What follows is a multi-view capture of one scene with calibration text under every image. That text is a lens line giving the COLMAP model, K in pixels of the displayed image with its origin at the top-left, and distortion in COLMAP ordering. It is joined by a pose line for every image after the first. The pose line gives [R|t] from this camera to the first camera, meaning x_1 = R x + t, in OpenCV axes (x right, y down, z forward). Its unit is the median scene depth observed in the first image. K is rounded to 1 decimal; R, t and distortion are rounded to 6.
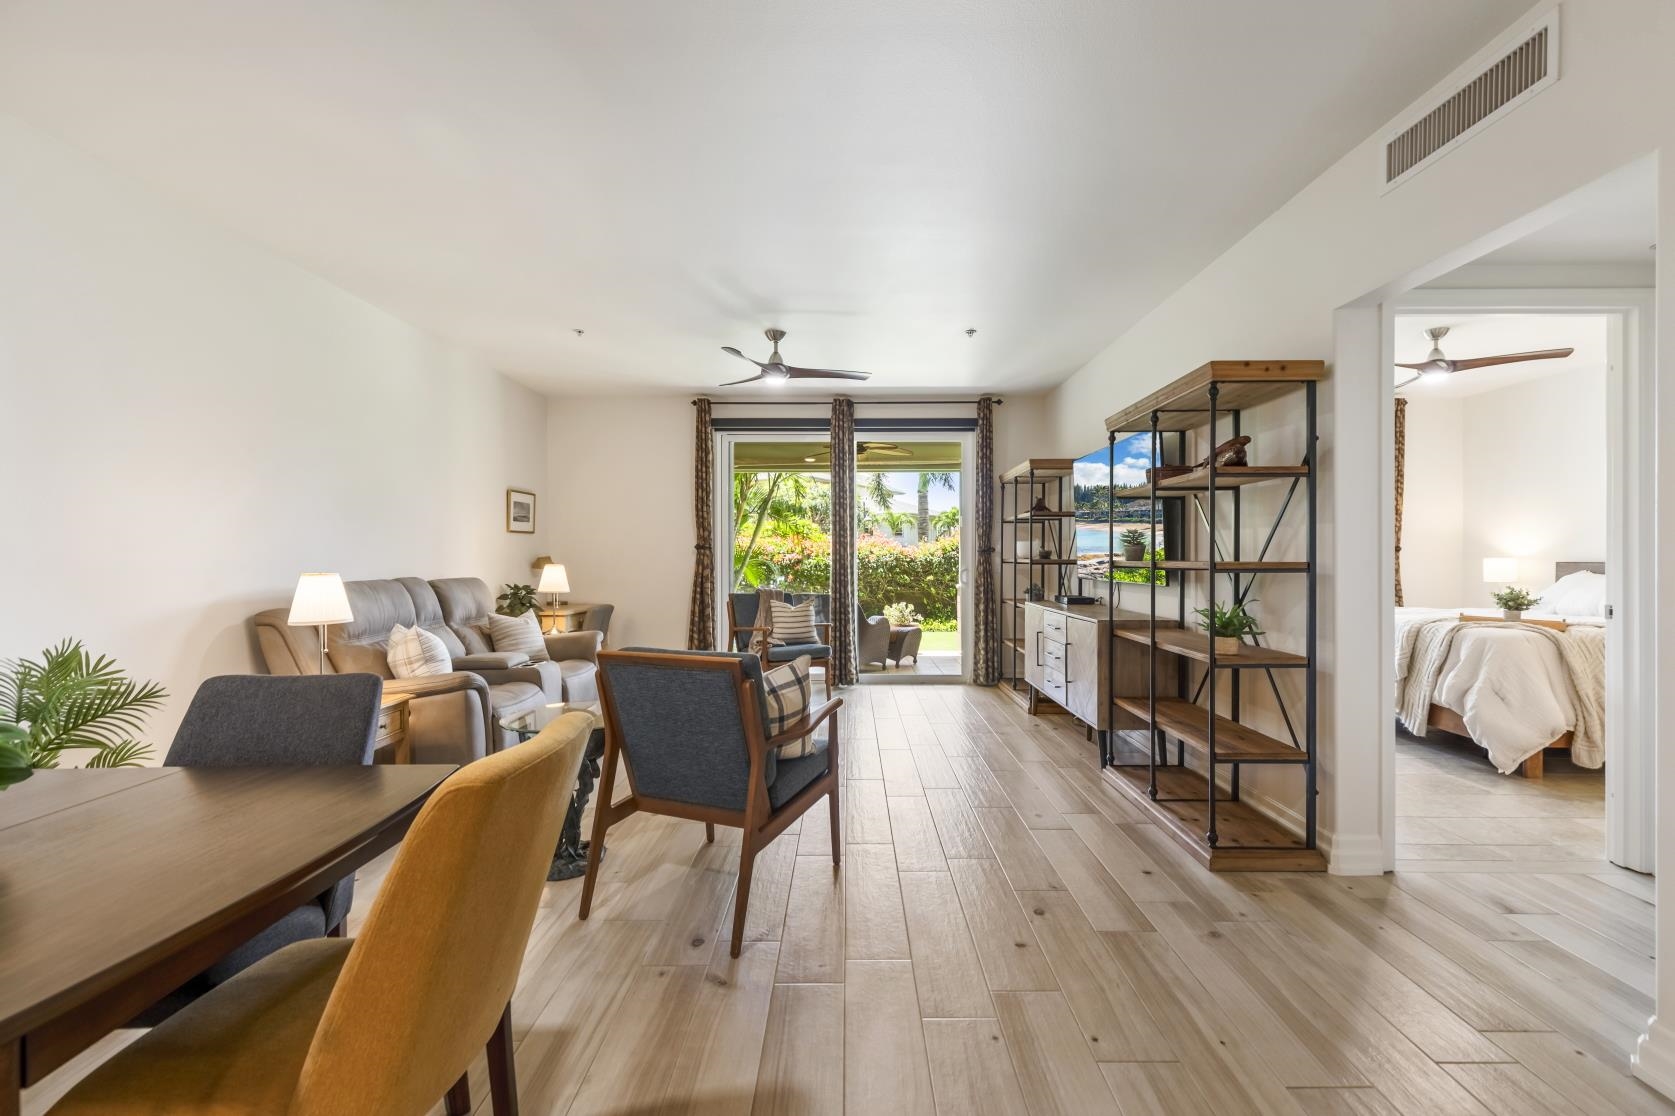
lens RADIAL K [[750.7, 0, 848.7], [0, 750.7, 551.3], [0, 0, 1]] dist [0.001969, -0.000385]
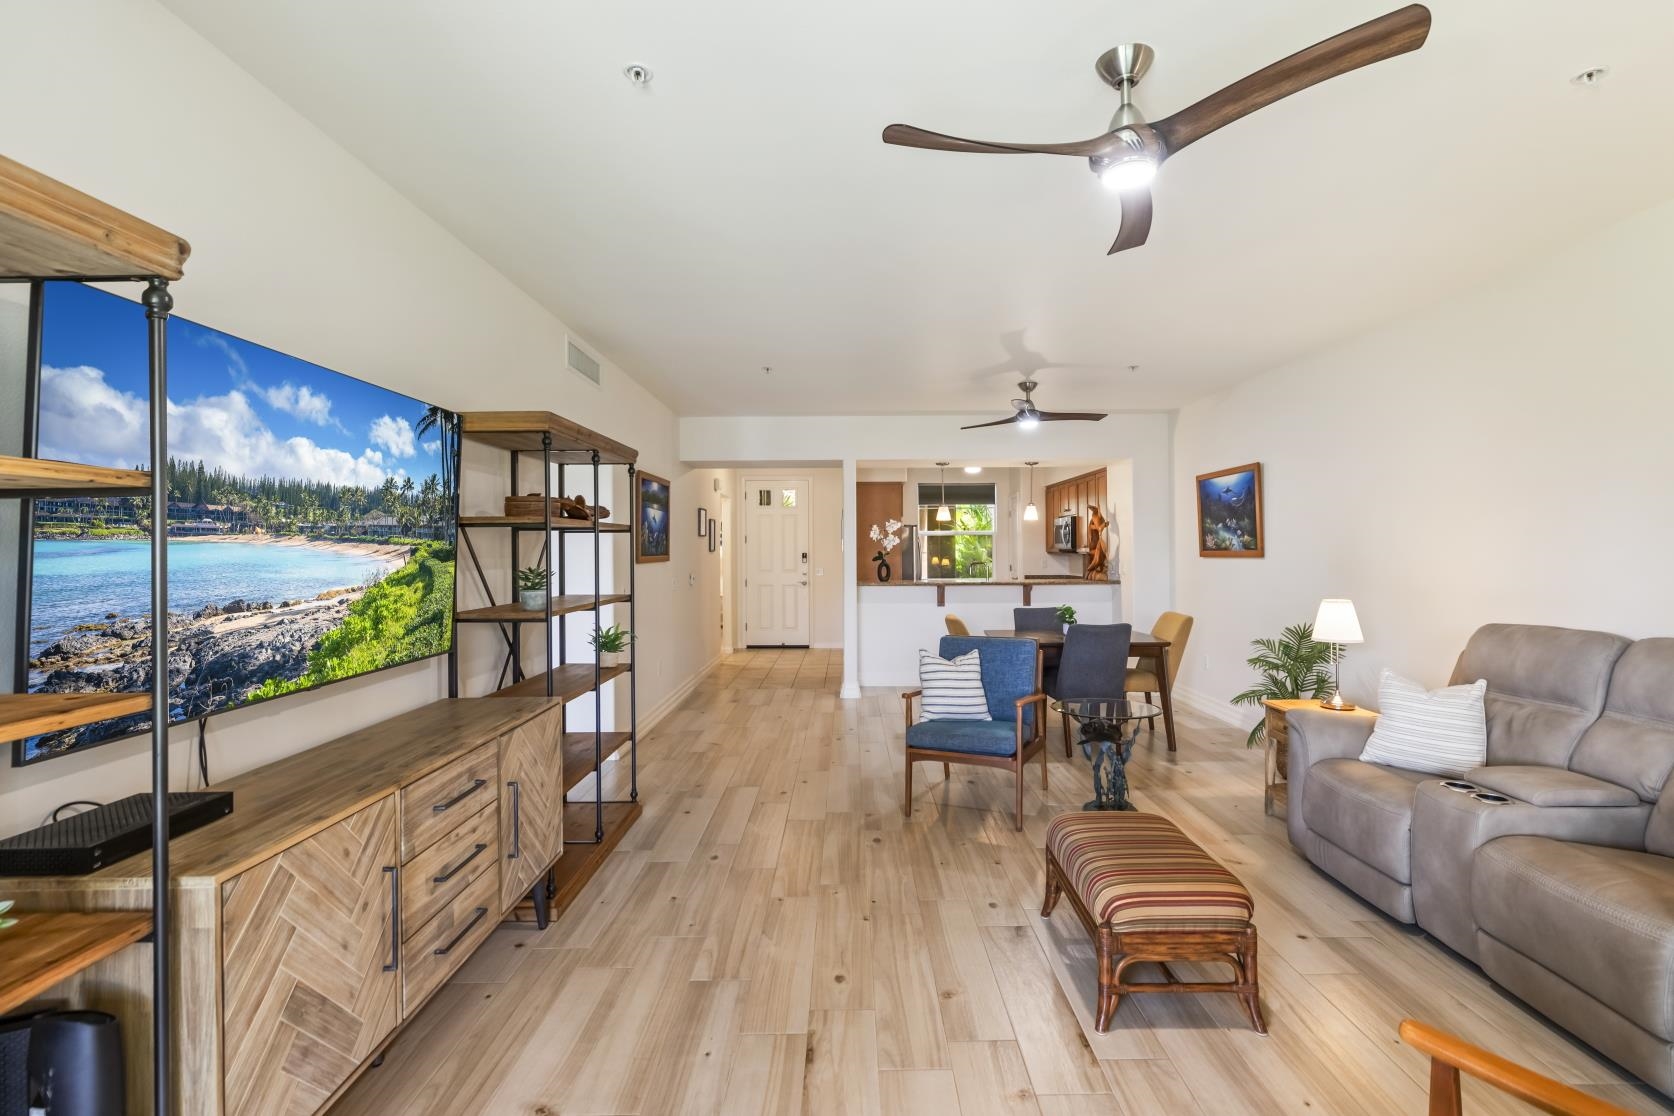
lens RADIAL K [[781.3, 0, 848.4], [0, 781.3, 538.1], [0, 0, 1]] dist [-0.004254, -0.000269]
pose [[-0.999955, 0.009449, -0.000255, 0.039104], [0.009452, 0.999747, -0.020397, -0.024892], [0.000063, -0.020398, -0.999792, 1.089147]]
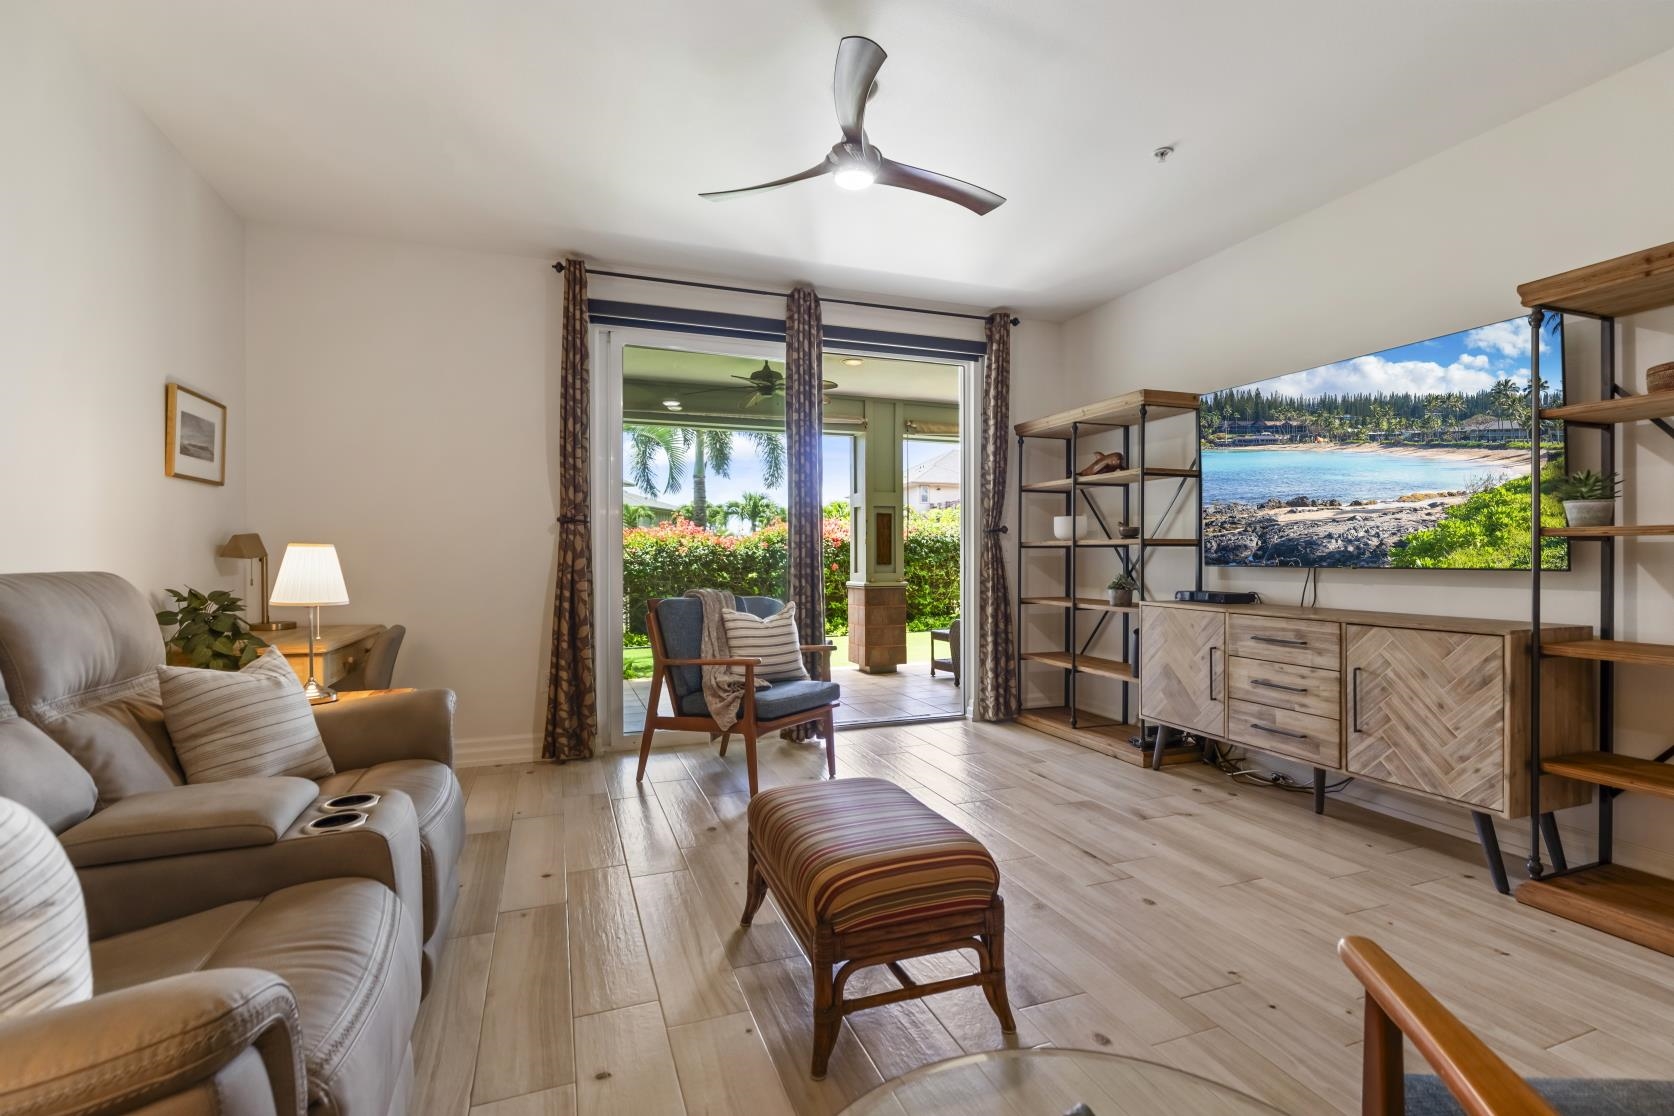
lens RADIAL K [[778.5, 0, 849.6], [0, 778.5, 557.2], [0, 0, 1]] dist [-0.004201, 0.000328]
pose [[0.934195, -0.003231, 0.356748, -0.224002], [0.000042, 0.999960, 0.008947, 0.018829], [-0.356762, -0.008343, 0.934158, 0.391906]]
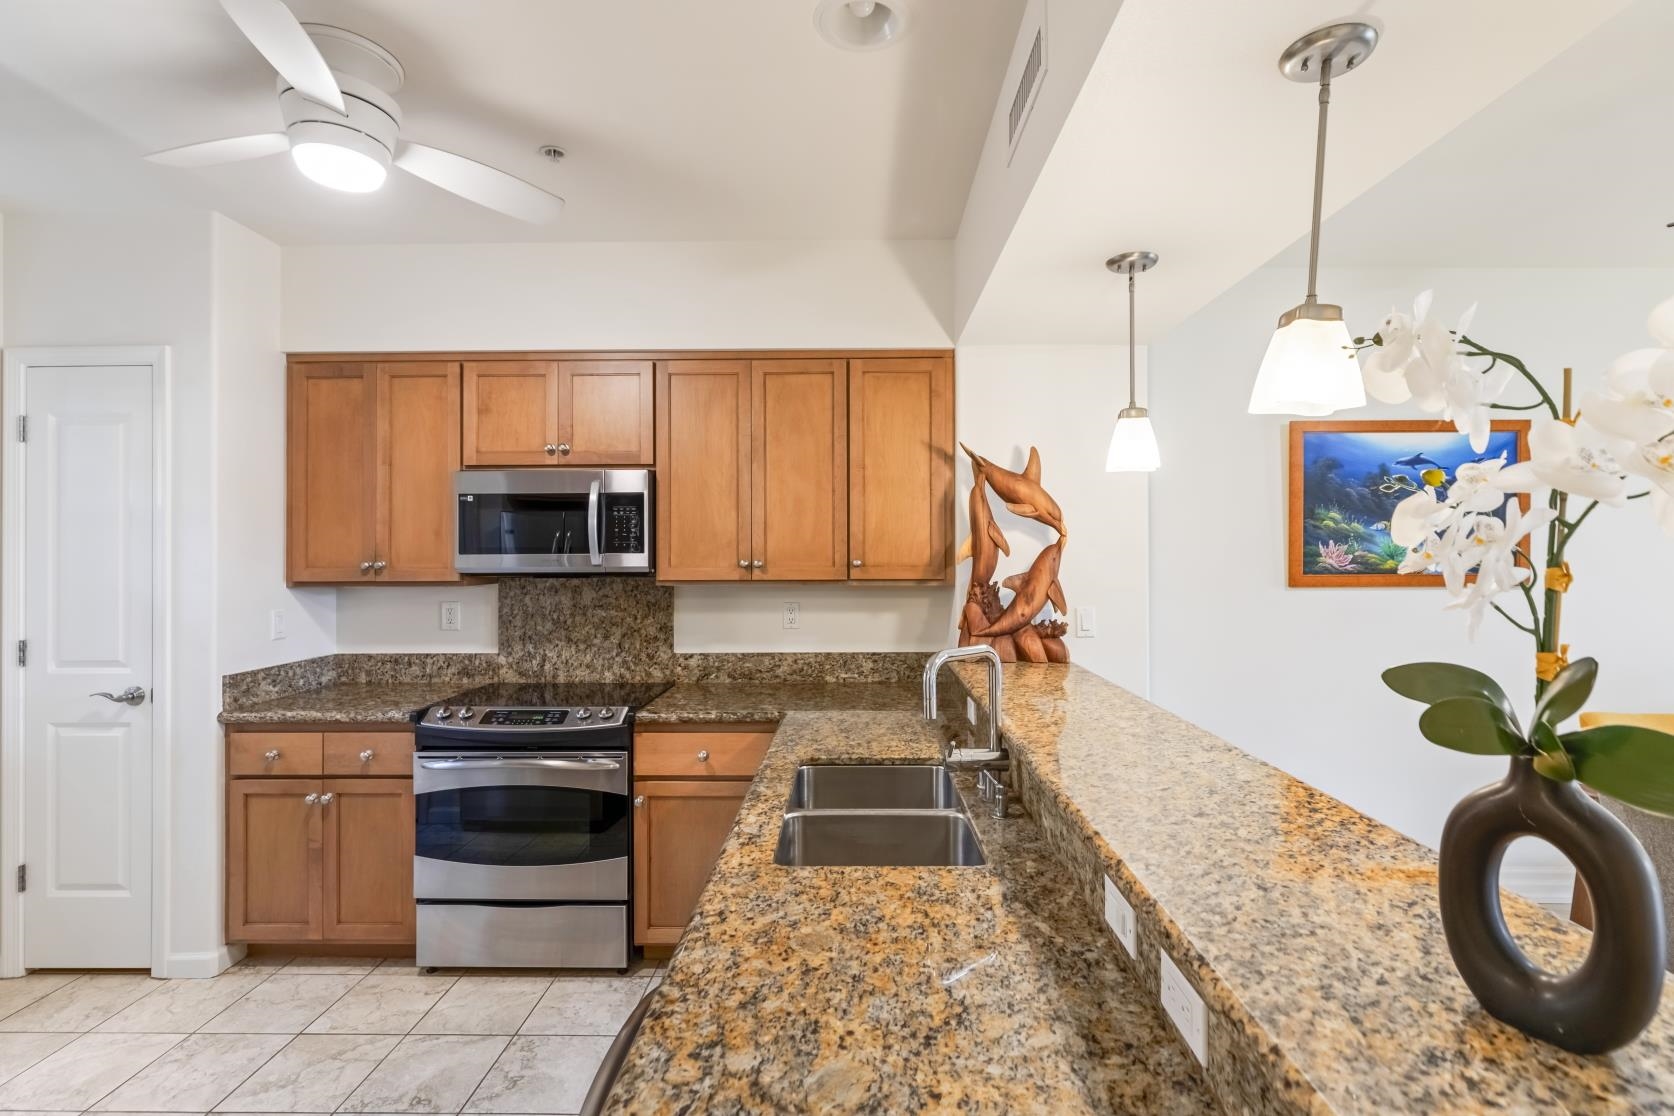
lens RADIAL K [[781.7, 0, 845.7], [0, 781.7, 554.8], [0, 0, 1]] dist [-0.007919, -0.000158]
pose [[-0.009269, 0.005206, -0.999943, 0.084425], [0.008006, 0.999955, 0.005131, -0.042923], [0.999925, -0.007958, -0.009310, -0.243294]]
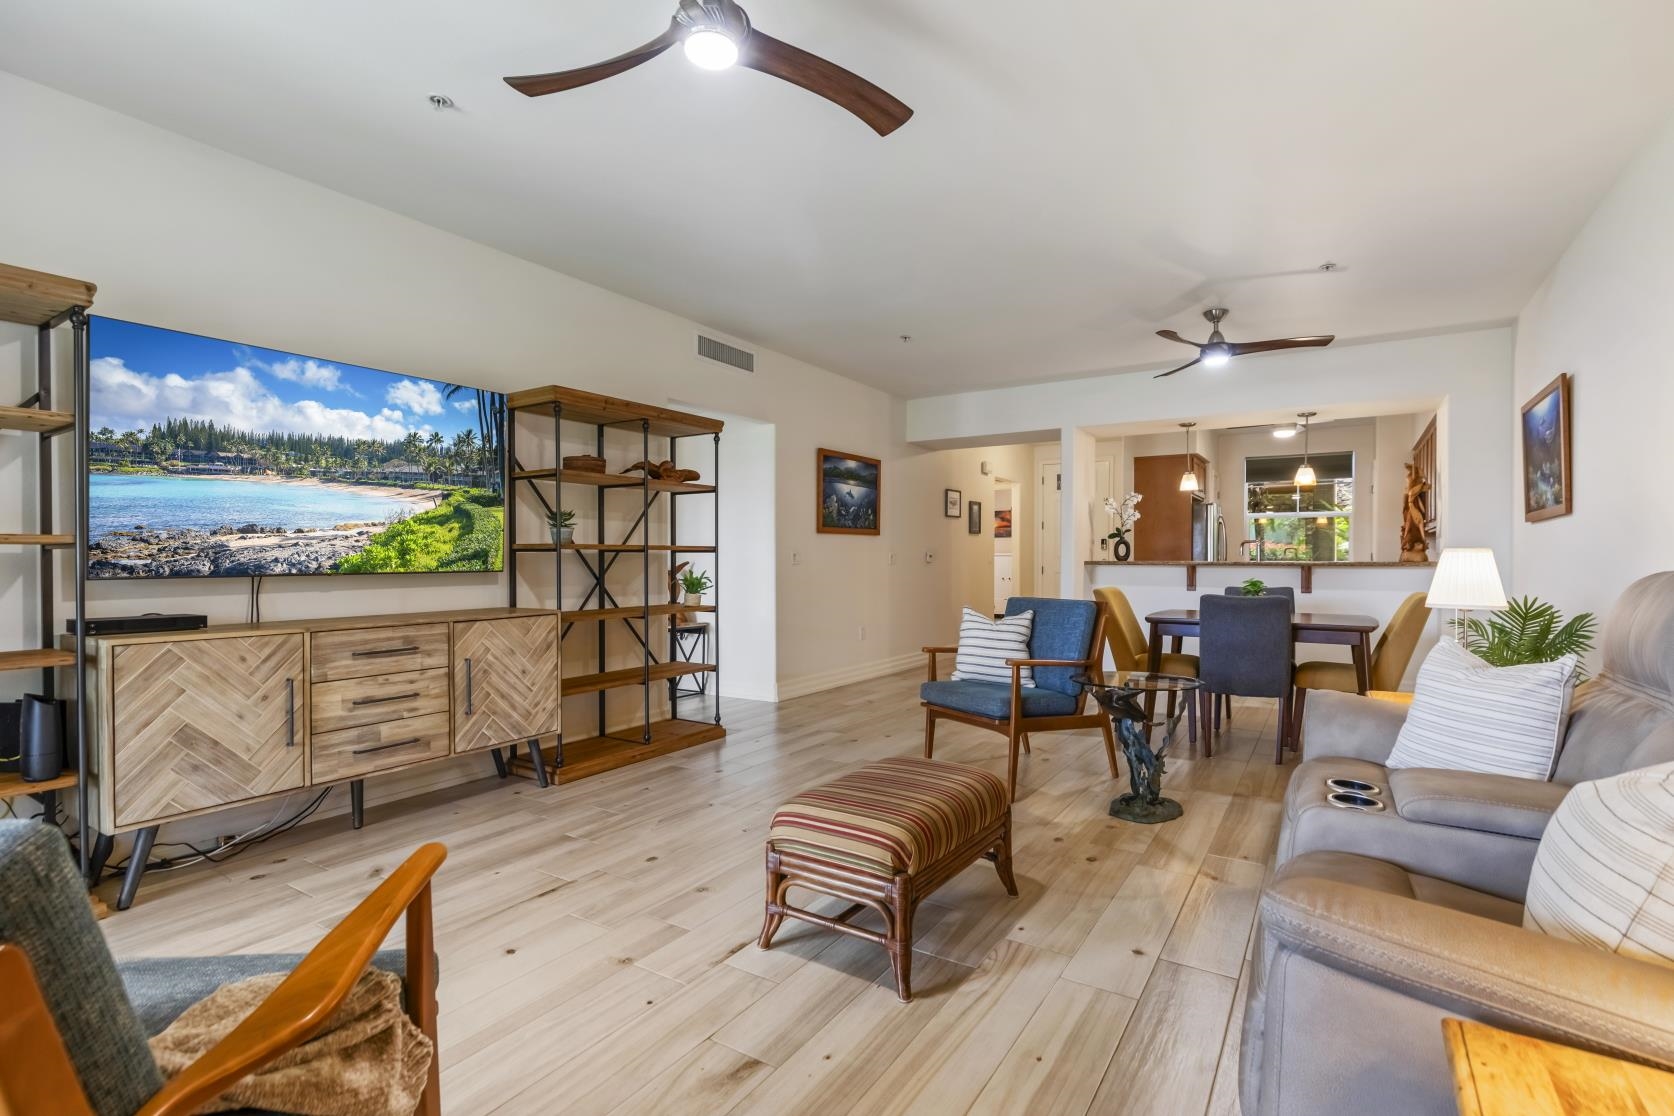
lens RADIAL K [[778.5, 0, 849.6], [0, 778.5, 557.2], [0, 0, 1]] dist [-0.004201, 0.000328]
pose [[-0.845168, 0.003039, 0.534492, -0.283759], [-0.000792, 0.999976, -0.006938, 0.022123], [-0.534500, -0.006288, -0.845145, 1.003129]]
